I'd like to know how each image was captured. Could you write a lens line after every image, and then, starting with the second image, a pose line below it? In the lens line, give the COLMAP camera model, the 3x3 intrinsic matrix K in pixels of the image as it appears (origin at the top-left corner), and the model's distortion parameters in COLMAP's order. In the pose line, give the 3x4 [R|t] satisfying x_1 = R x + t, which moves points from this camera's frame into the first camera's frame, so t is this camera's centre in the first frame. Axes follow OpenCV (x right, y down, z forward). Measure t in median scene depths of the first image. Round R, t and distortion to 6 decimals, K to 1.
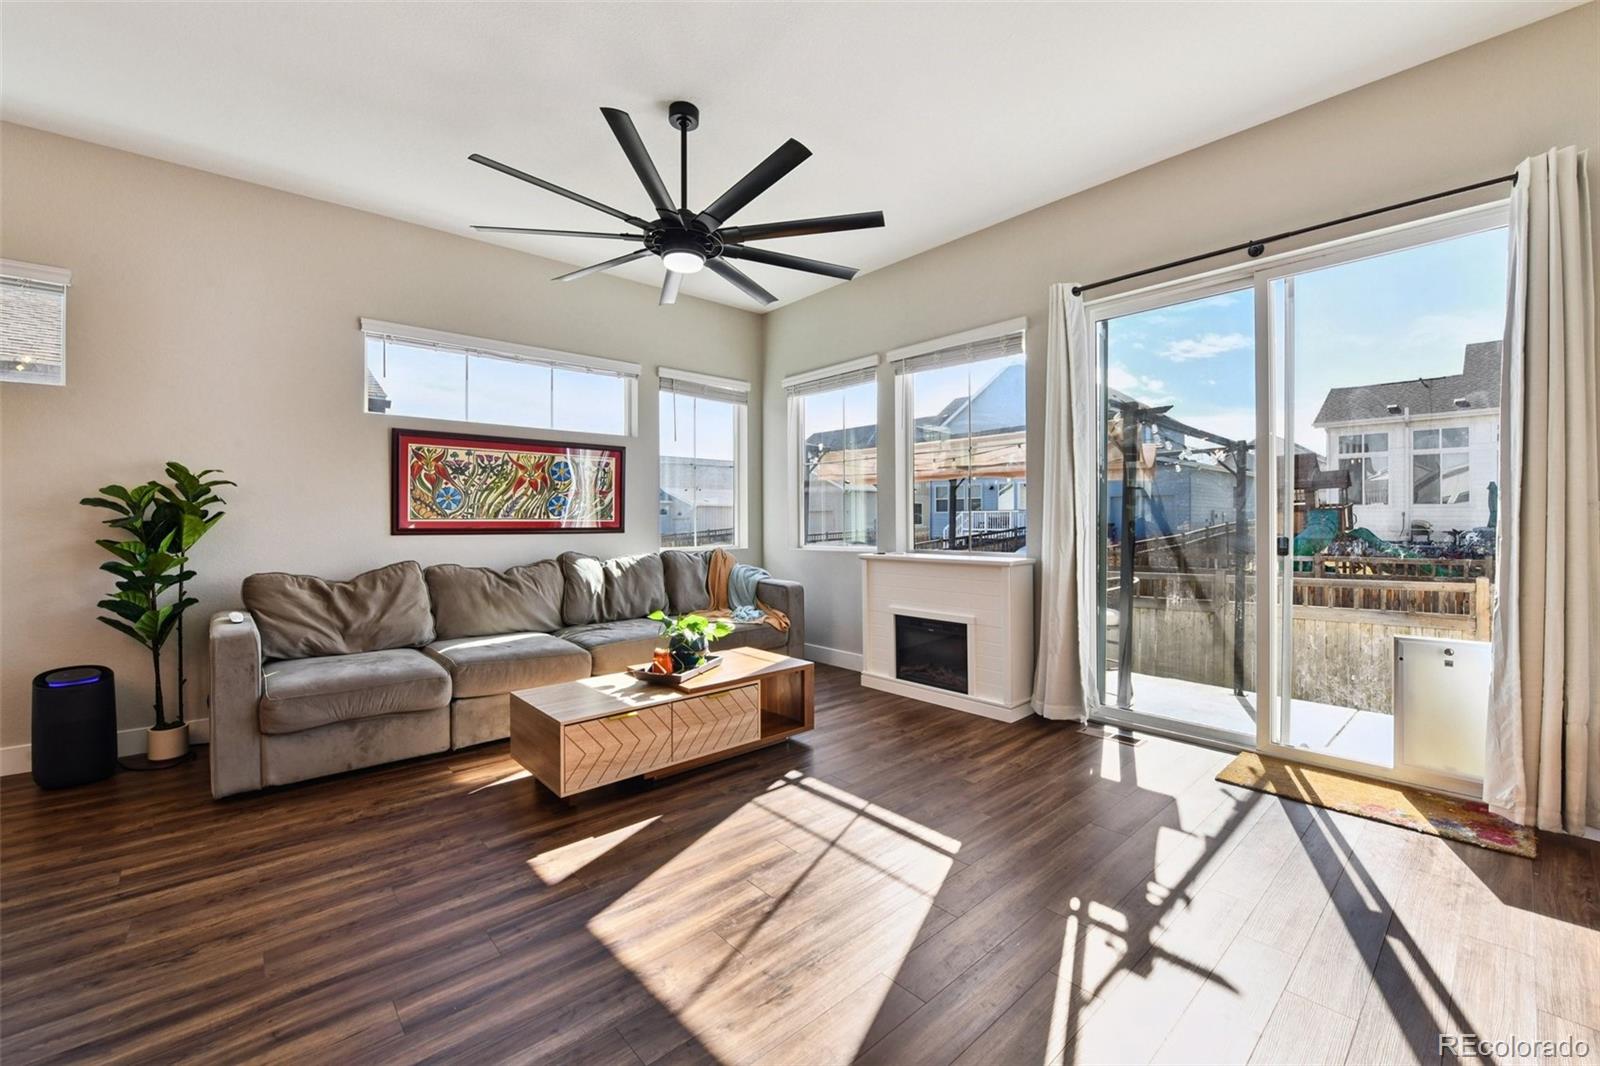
lens RADIAL K [[651.0, 0, 797.7], [0, 651.0, 516.7], [0, 0, 1]] dist [-0.001086, -0.007298]
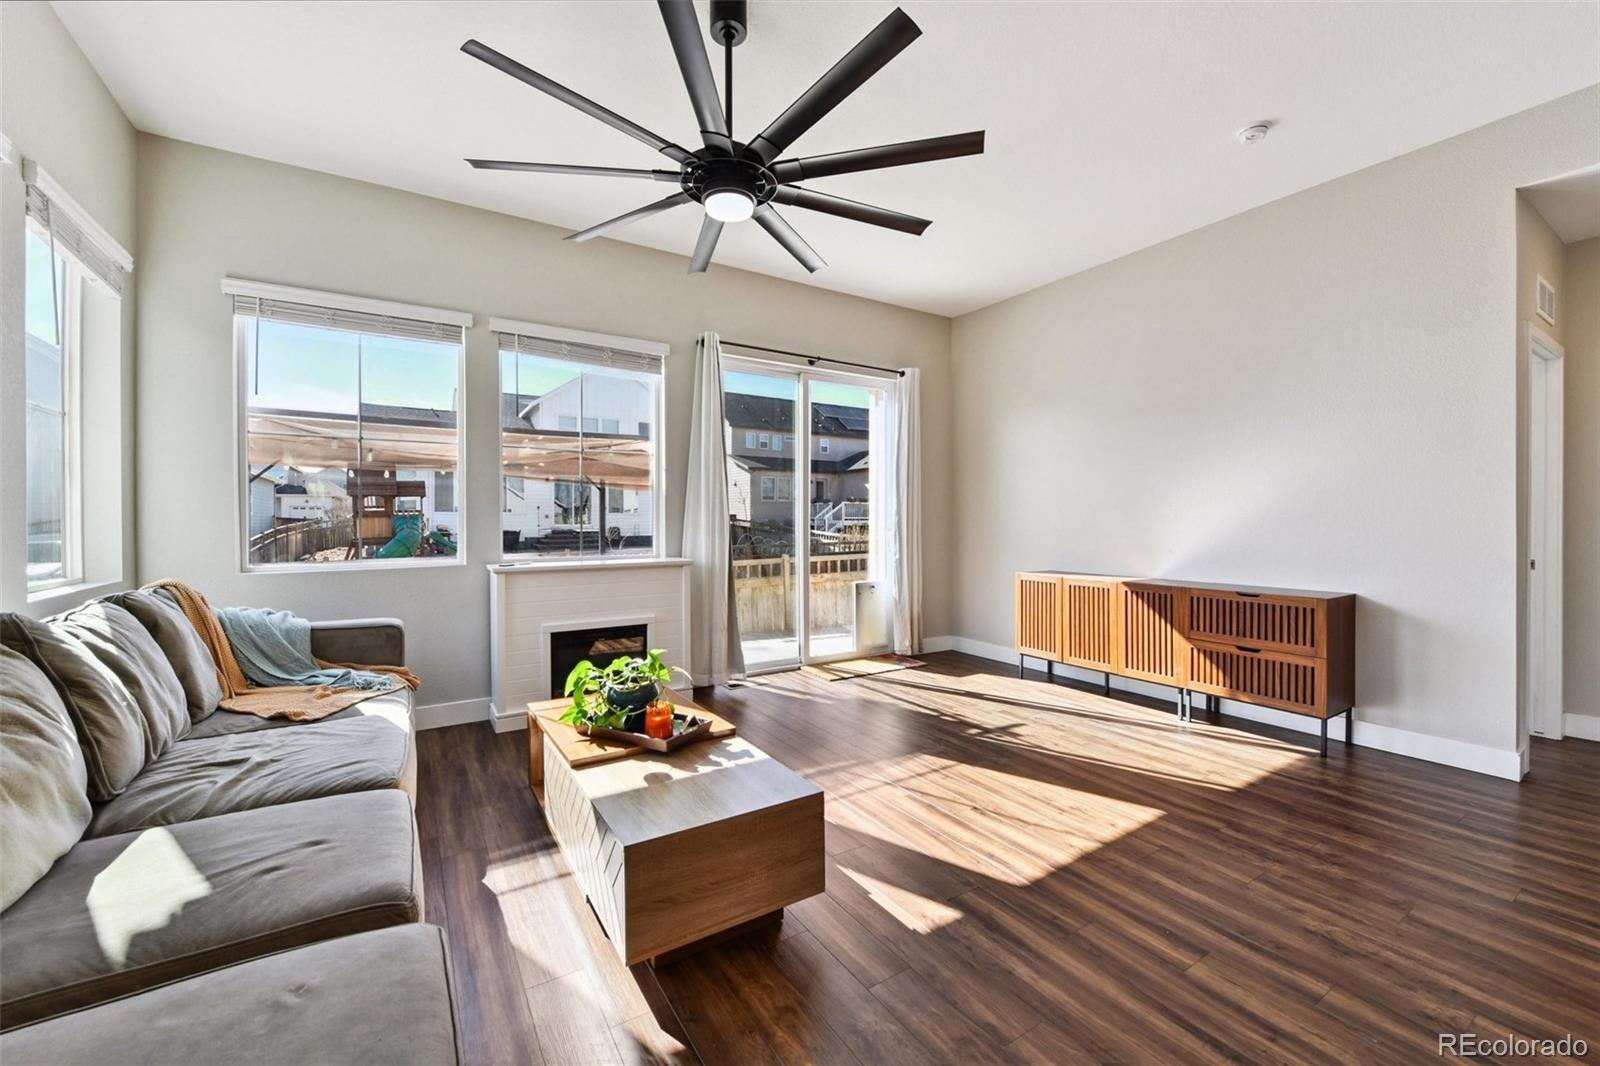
lens RADIAL K [[643.2, 0, 803.9], [0, 643.2, 528.4], [0, 0, 1]] dist [-0.006822, -0.000761]
pose [[0.150940, -0.006279, 0.988523, -1.228753], [-0.000802, 0.999979, 0.006474, 0.008484], [-0.988543, -0.001770, 0.150932, 1.019428]]
